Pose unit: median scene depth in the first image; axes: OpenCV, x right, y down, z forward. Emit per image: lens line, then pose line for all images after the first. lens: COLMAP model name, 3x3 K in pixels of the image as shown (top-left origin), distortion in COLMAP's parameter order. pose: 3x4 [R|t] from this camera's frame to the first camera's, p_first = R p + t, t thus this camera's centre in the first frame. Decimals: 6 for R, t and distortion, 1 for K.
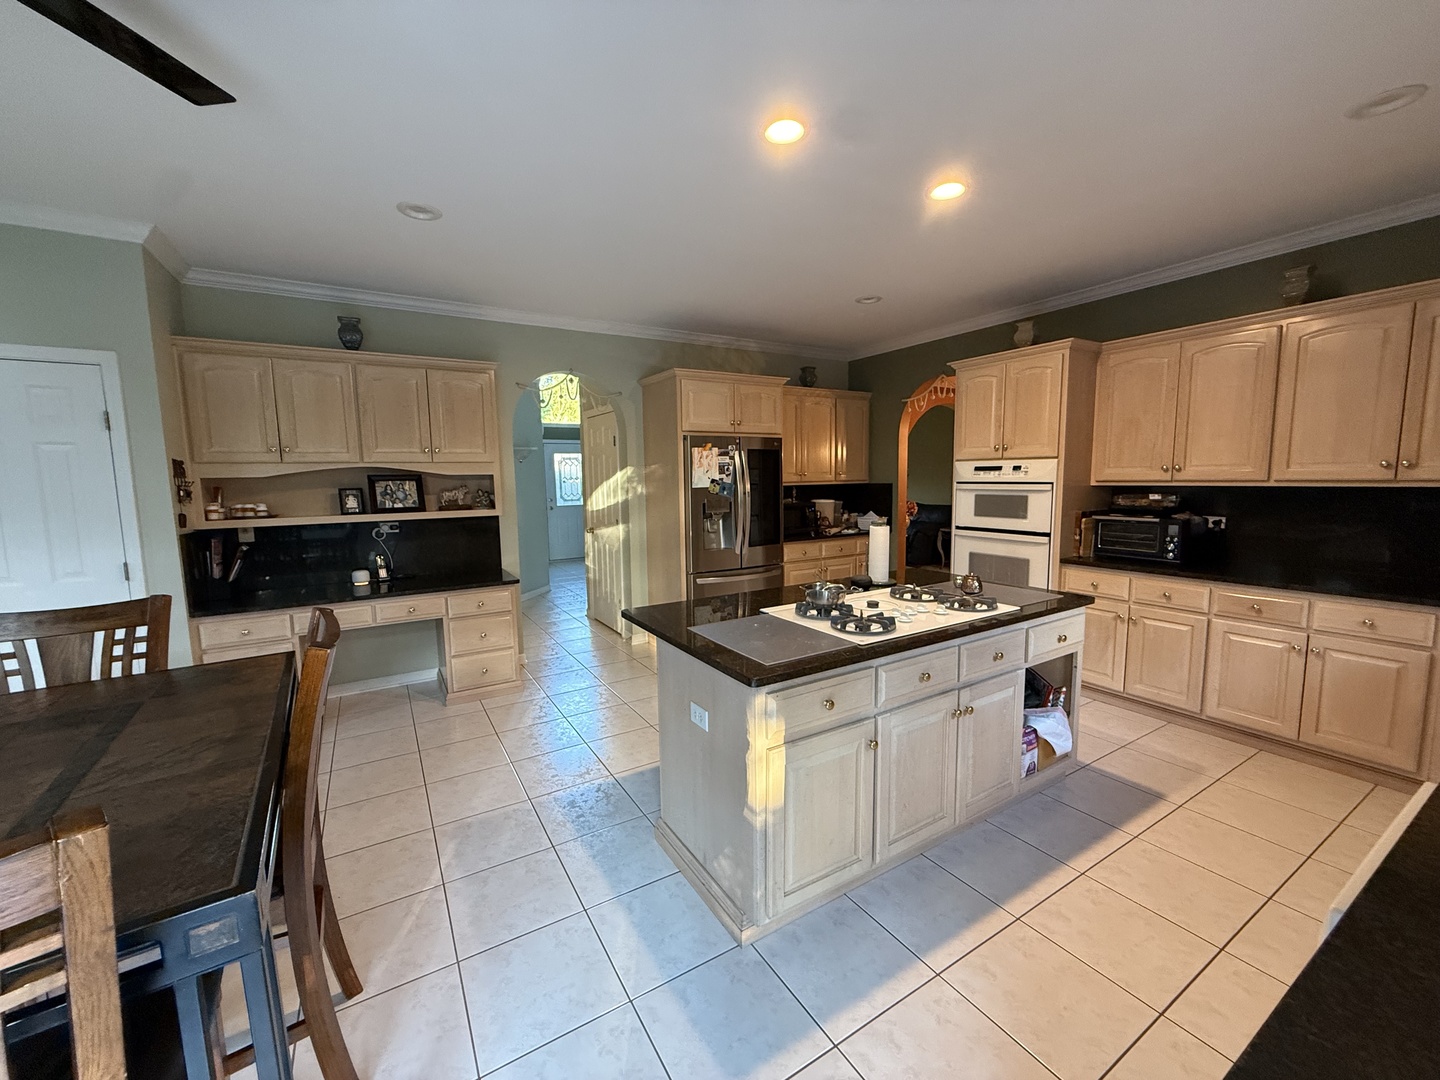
lens RADIAL K [[573.6, 0, 720.0], [0, 573.6, 540.0], [0, 0, 1]] dist [-0.003578, 0.000379]
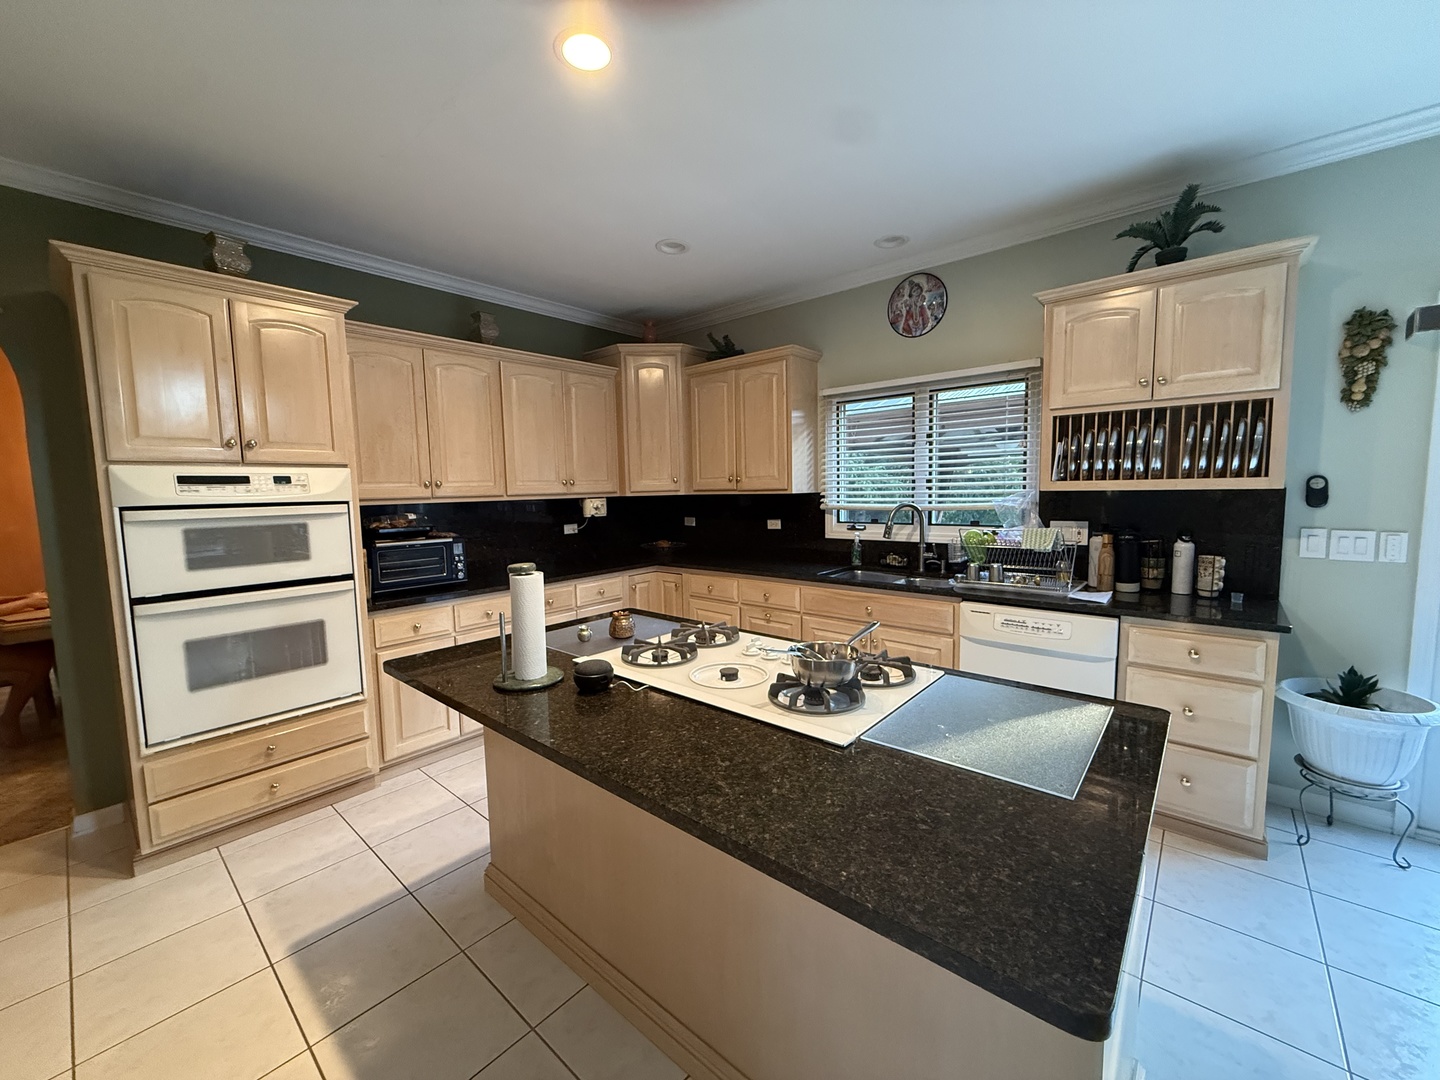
lens RADIAL K [[573.6, 0, 720.0], [0, 573.6, 540.0], [0, 0, 1]] dist [-0.003578, 0.000379]
pose [[-0.304835, -0.065192, 0.950171, -0.209977], [0.131441, 0.985228, 0.109767, -0.067688], [-0.943291, 0.158353, -0.291763, 0.745434]]
